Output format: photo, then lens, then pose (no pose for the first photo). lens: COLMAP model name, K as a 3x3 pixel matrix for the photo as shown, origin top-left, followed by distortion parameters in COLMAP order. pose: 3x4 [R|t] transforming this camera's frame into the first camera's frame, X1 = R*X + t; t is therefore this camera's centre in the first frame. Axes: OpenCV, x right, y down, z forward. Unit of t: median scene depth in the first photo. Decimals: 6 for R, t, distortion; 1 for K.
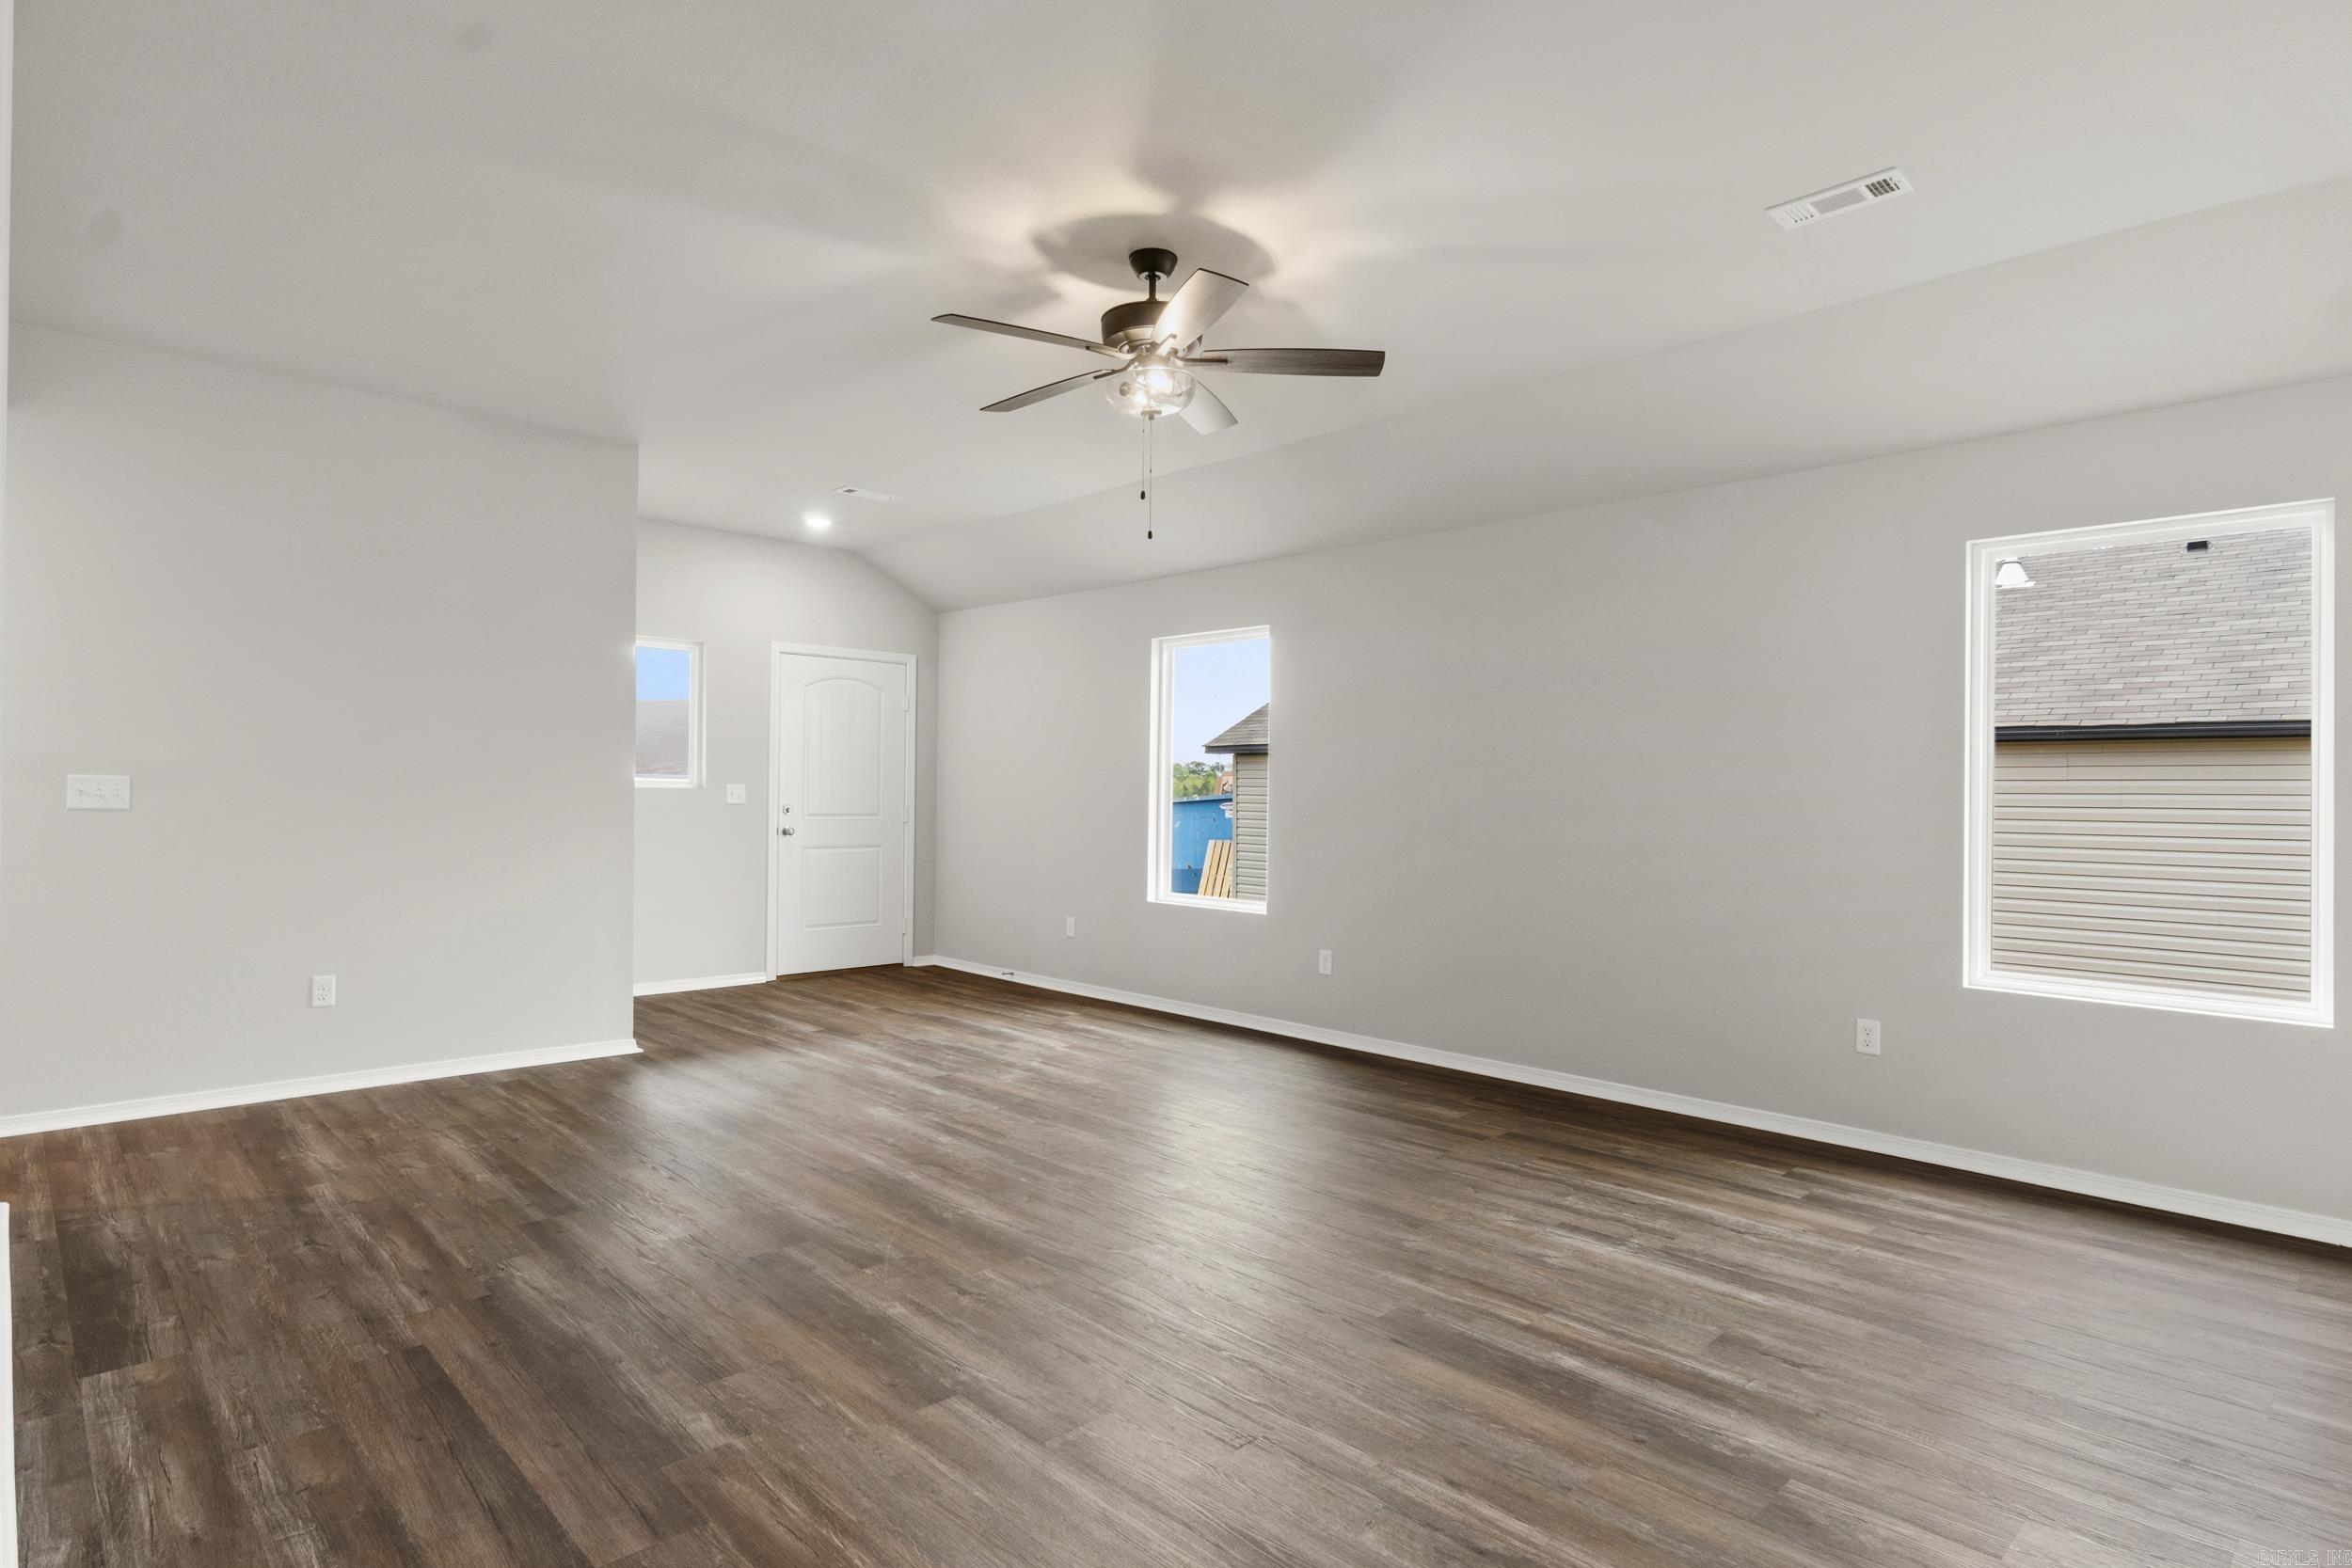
lens RADIAL K [[1224.0, 0, 1176.0], [0, 1224.0, 784.0], [0, 0, 1]] dist [-0.011427, -0.001305]
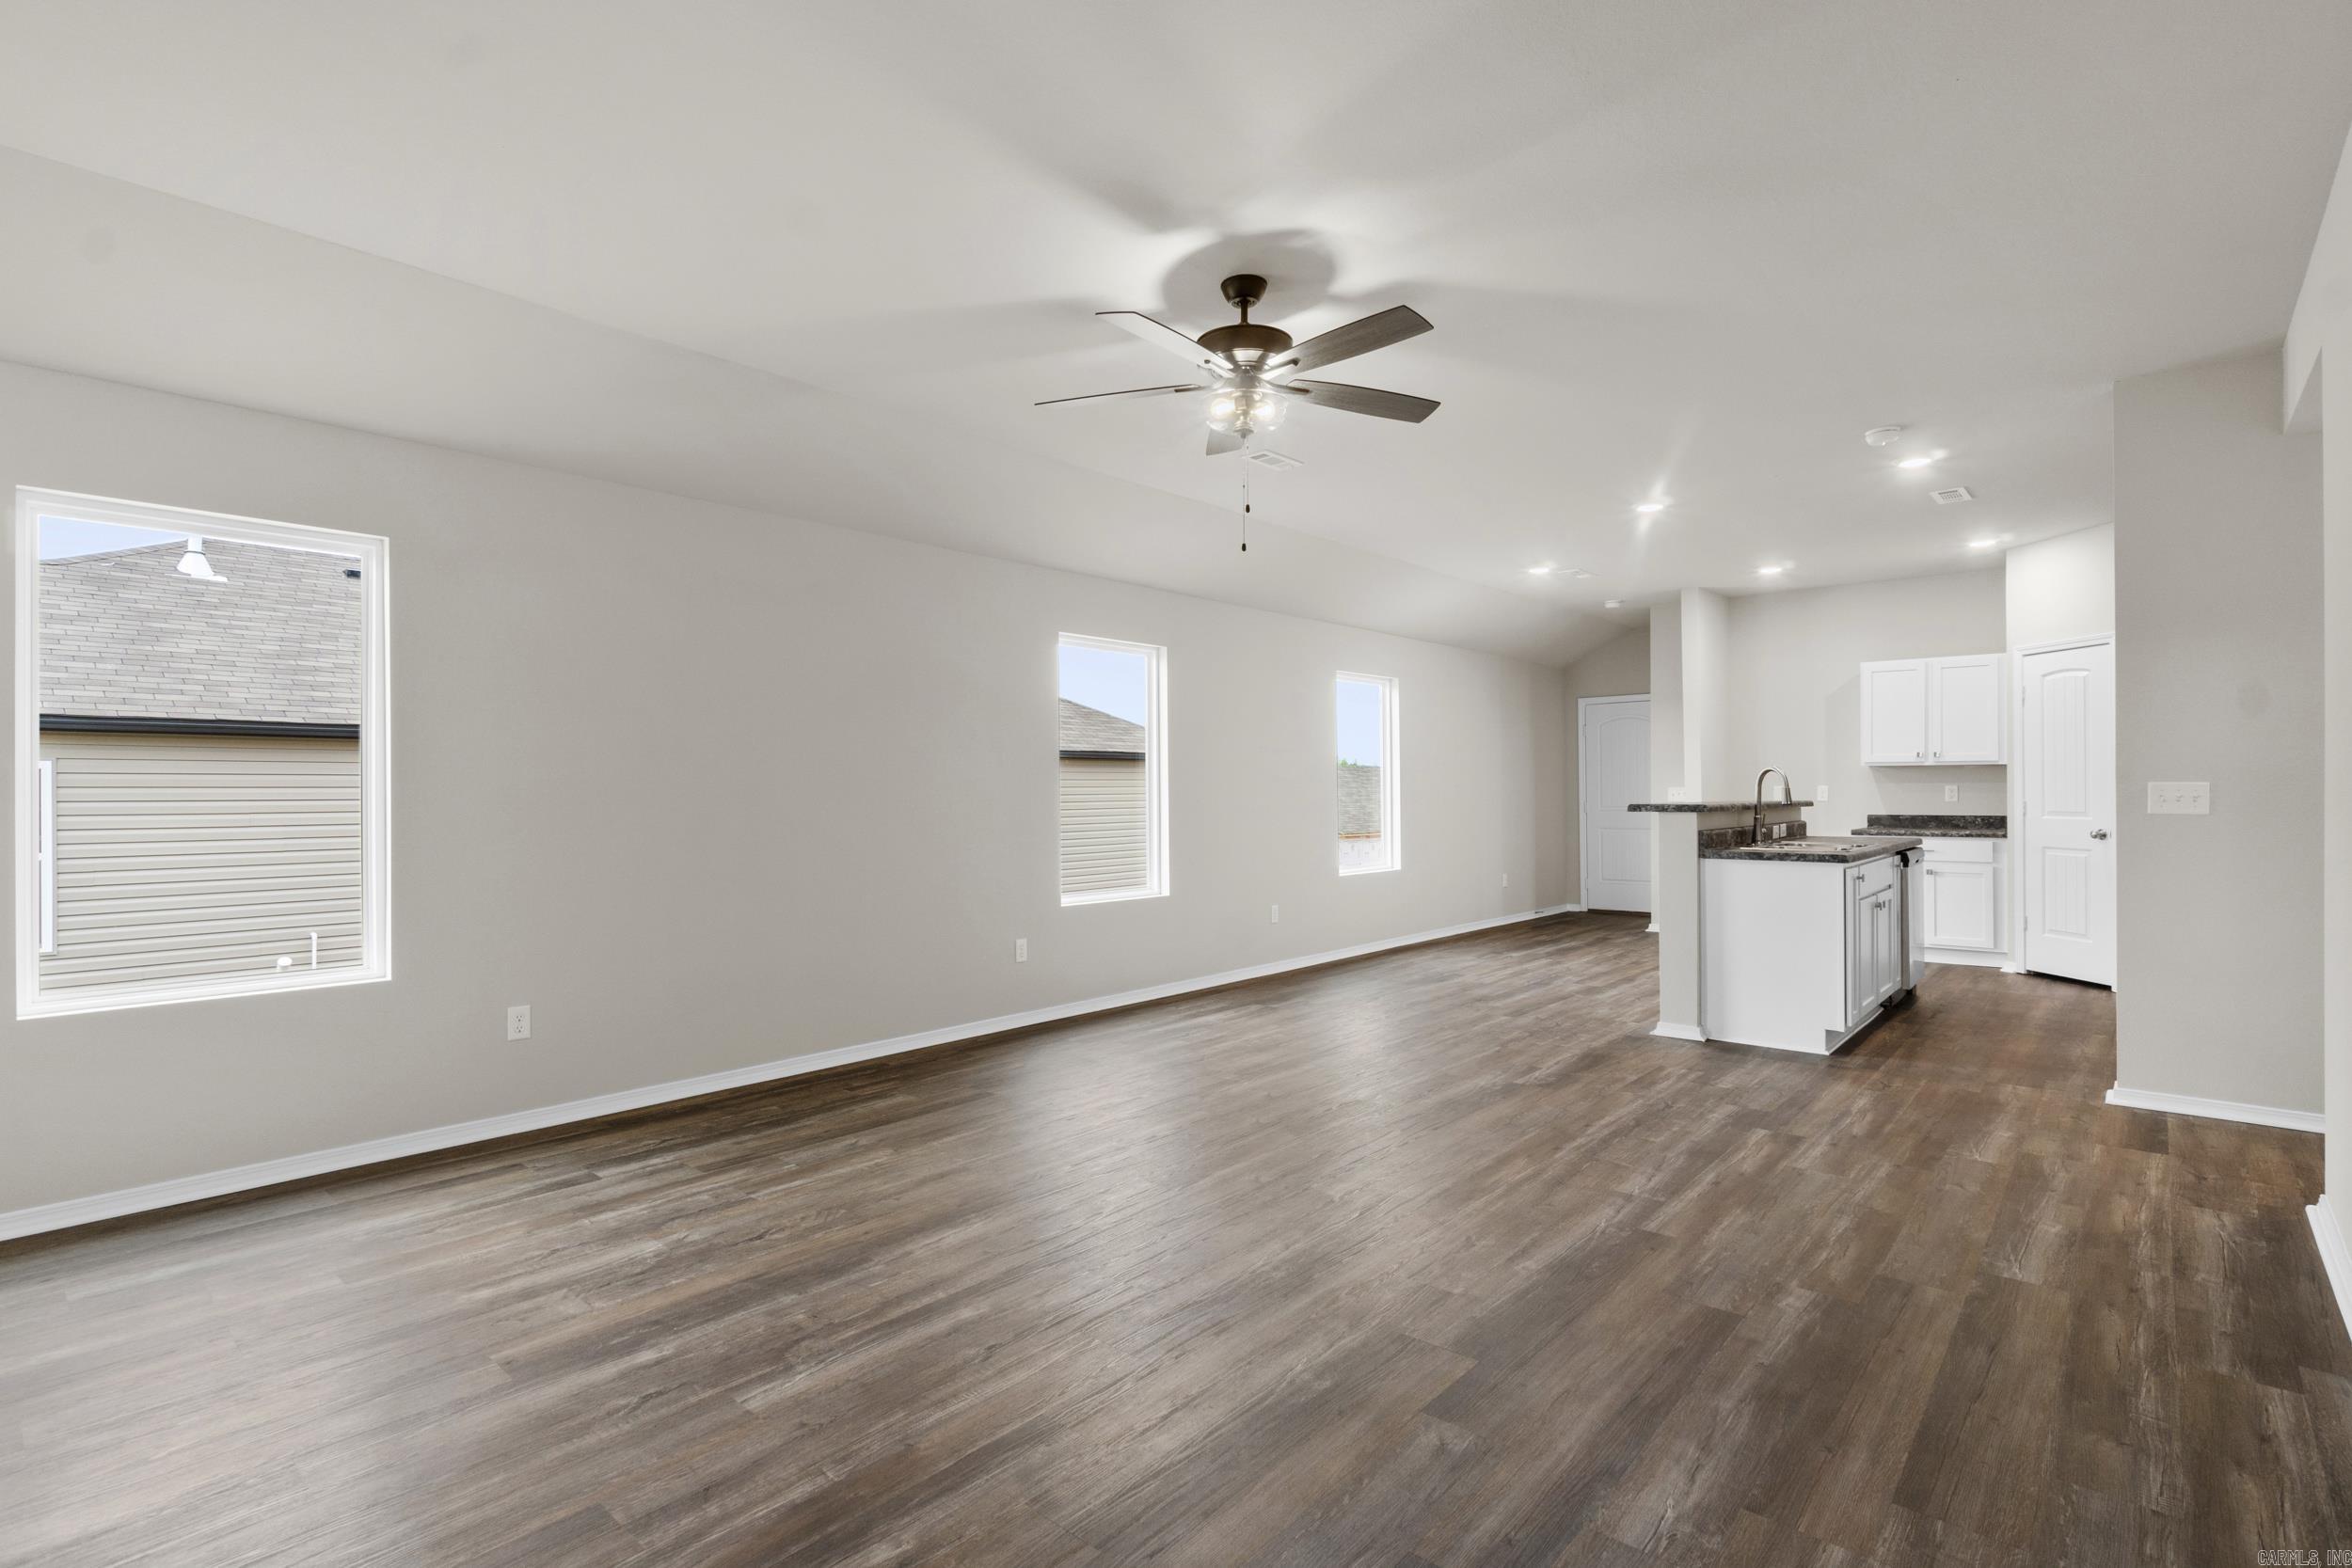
lens RADIAL K [[1112.1, 0, 1137.1], [0, 1112.1, 787.8], [0, 0, 1]] dist [-0.004652, 0.000842]
pose [[-0.057547, -0.009135, 0.998301, -0.957316], [-0.002438, 0.999956, 0.009010, -0.005265], [-0.998340, -0.001916, -0.057567, 1.123870]]
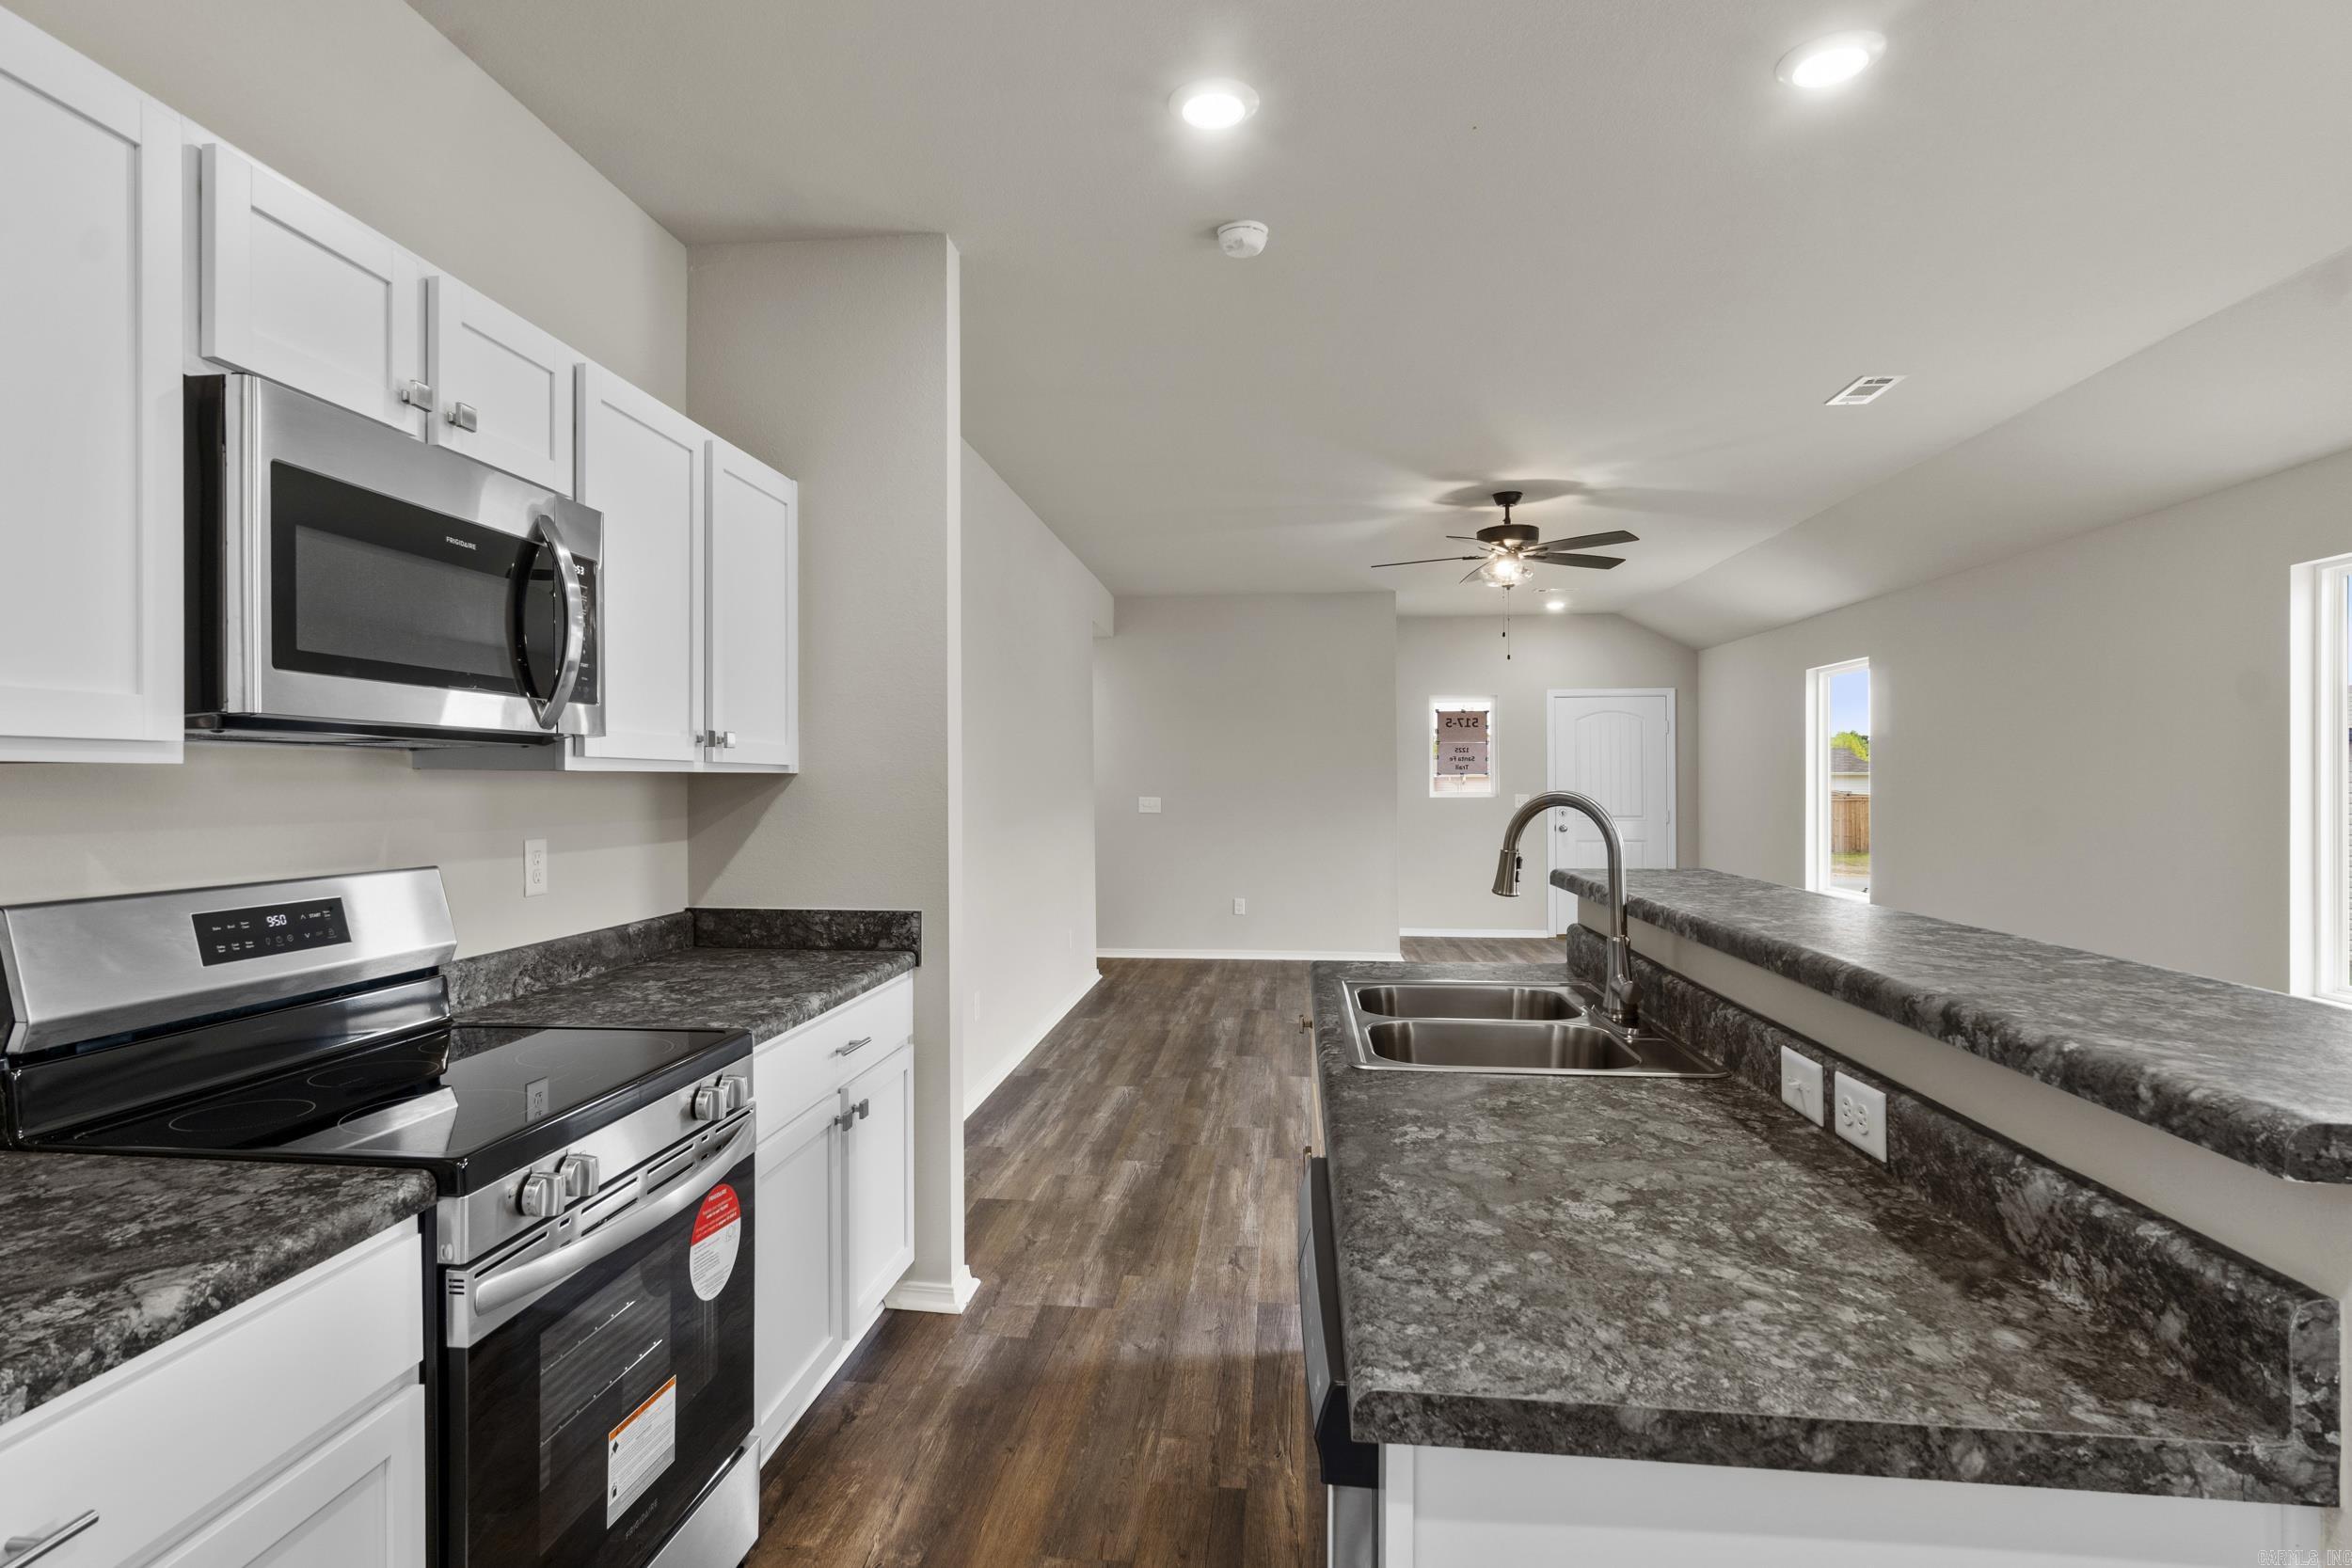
lens RADIAL K [[1227.8, 0, 1148.0], [0, 1227.8, 784.1], [0, 0, 1]] dist [-0.002521, -0.000473]
pose [[0.632007, -0.011630, -0.774875, 0.963162], [0.014750, 0.999887, -0.002976, -0.029157], [0.774822, -0.009548, 0.632107, -0.461274]]
